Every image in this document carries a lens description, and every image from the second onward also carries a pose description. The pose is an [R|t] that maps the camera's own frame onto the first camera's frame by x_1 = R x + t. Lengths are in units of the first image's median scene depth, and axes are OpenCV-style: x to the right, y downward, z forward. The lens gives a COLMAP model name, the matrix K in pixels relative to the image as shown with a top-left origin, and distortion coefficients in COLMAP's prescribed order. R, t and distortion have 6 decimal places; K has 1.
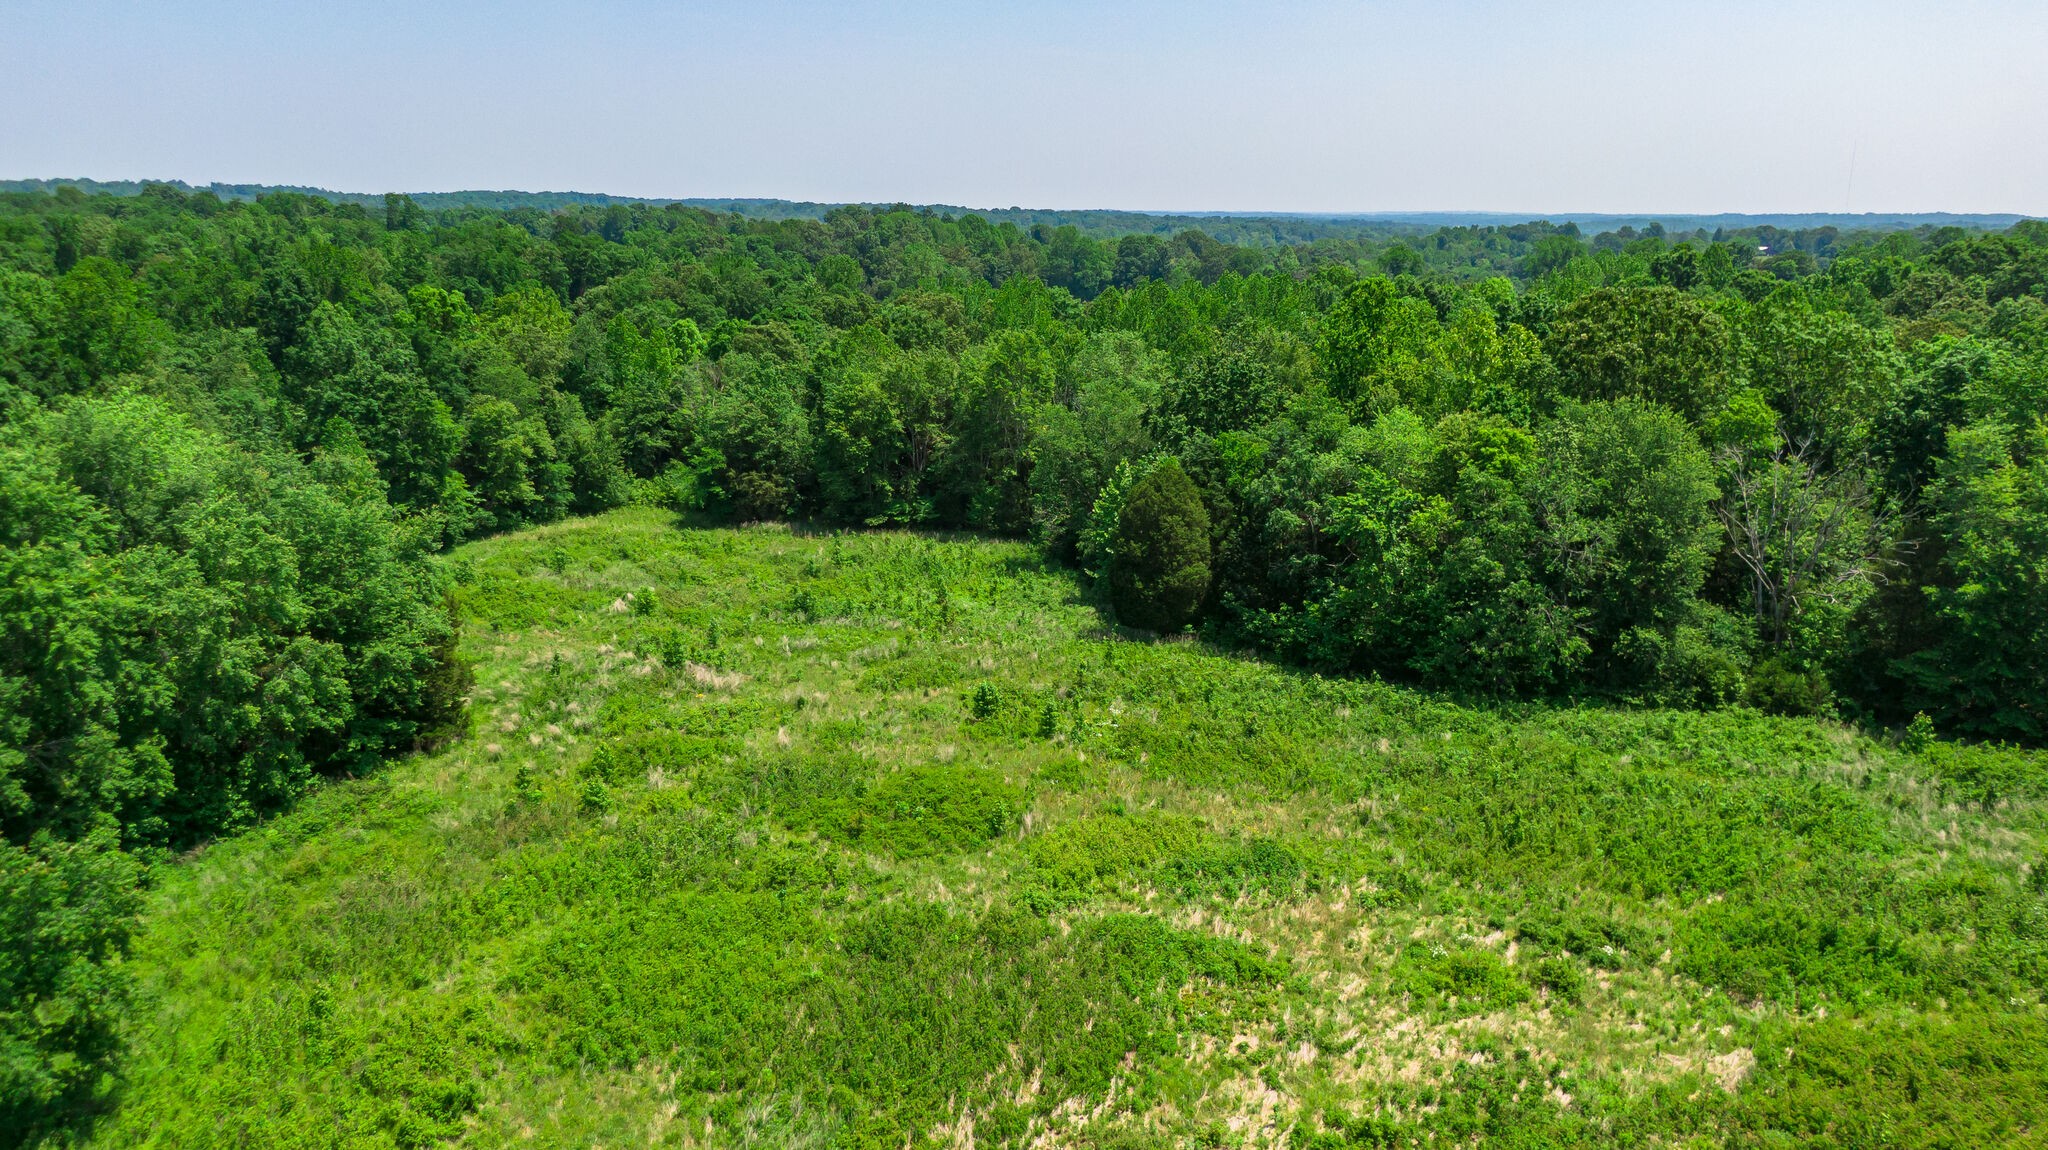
lens RADIAL K [[1489.6, 0, 1017.7], [0, 1489.6, 546.3], [0, 0, 1]] dist [0.061692, -0.112632]
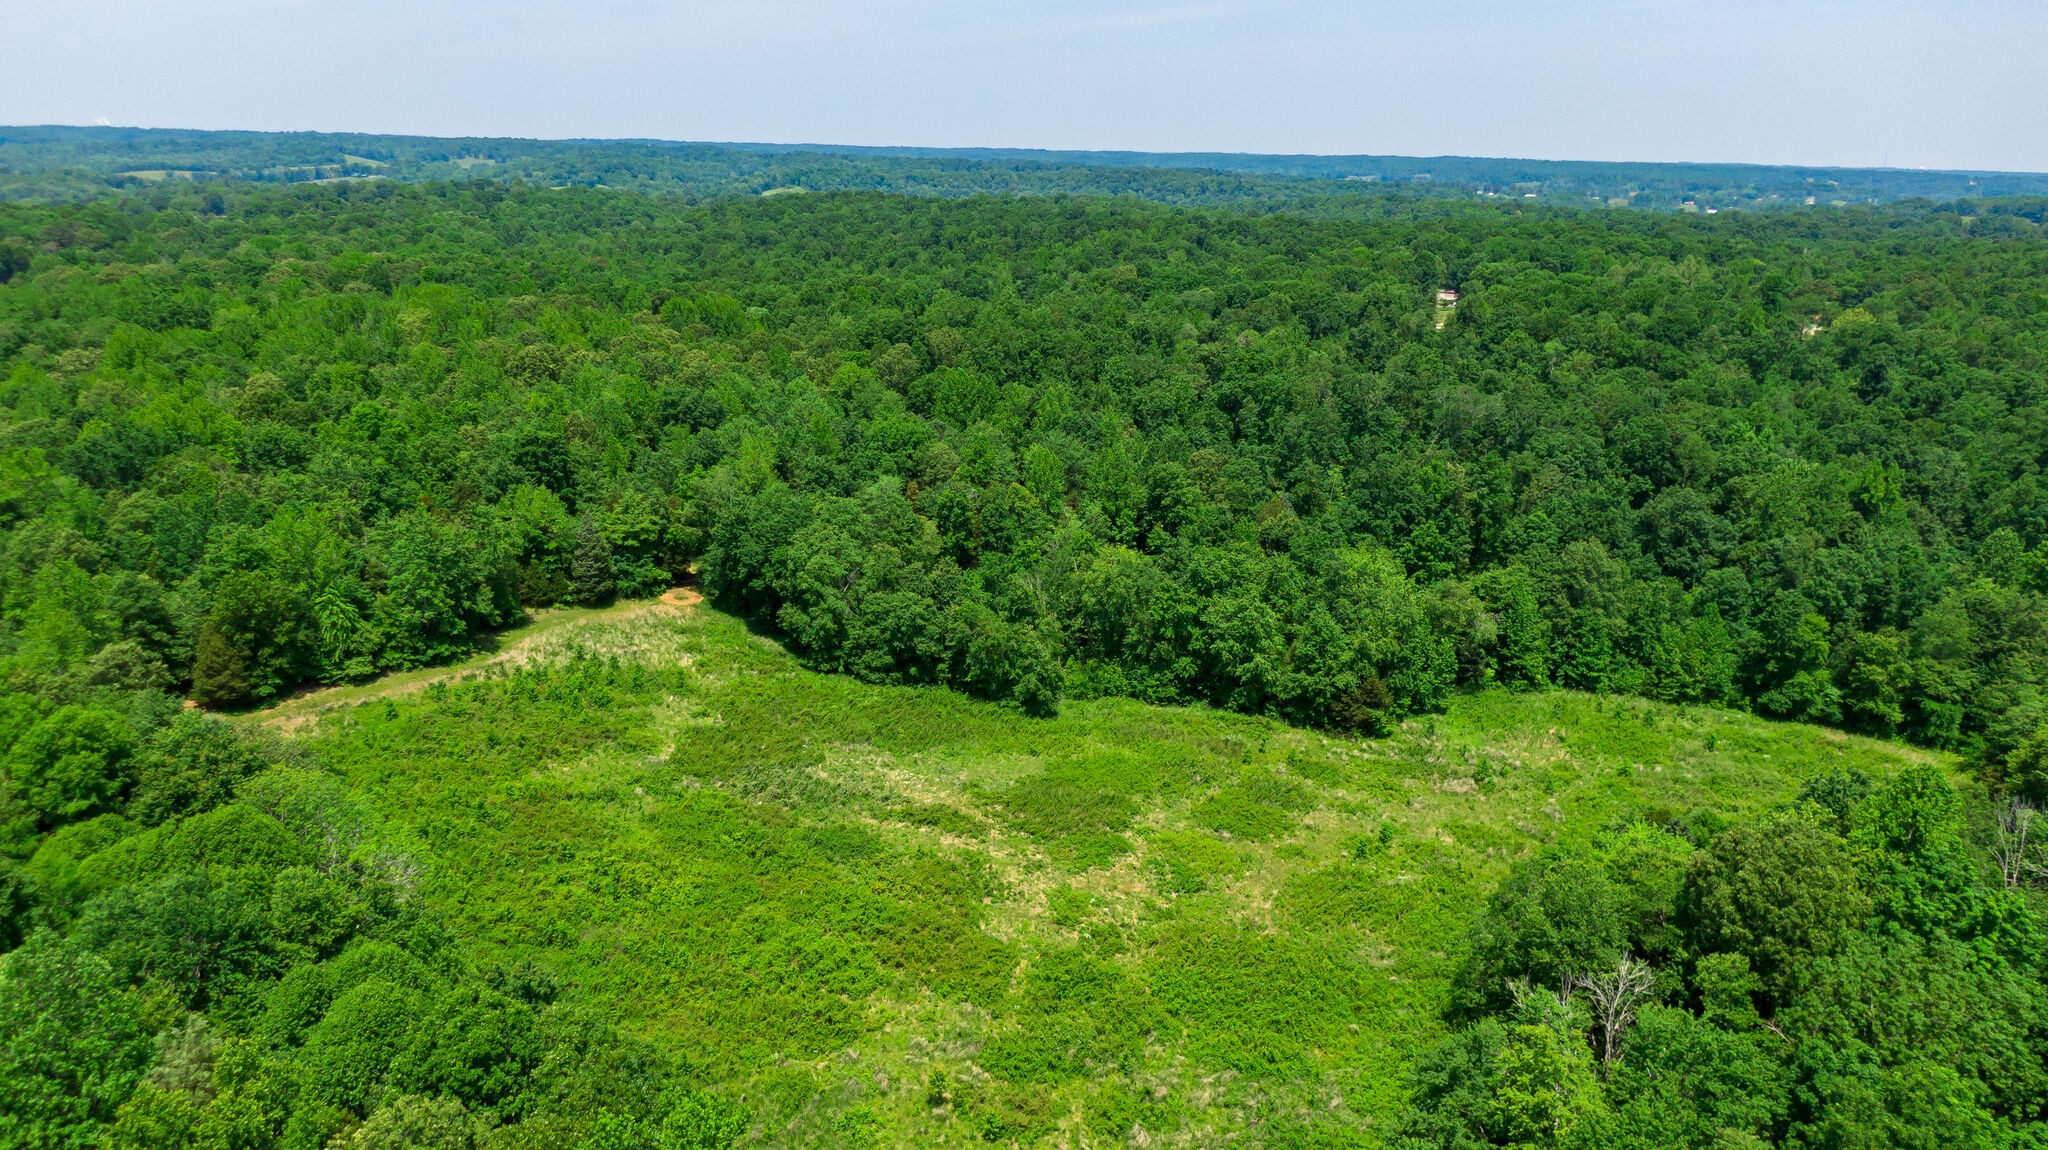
lens RADIAL K [[1443.0, 0, 1021.5], [0, 1443.0, 584.0], [0, 0, 1]] dist [0.044302, -0.075863]
pose [[-0.105064, 0.278394, -0.954703, 1.288273], [-0.242470, 0.923873, 0.296087, -0.466182], [0.964453, 0.262595, -0.029563, 0.448513]]
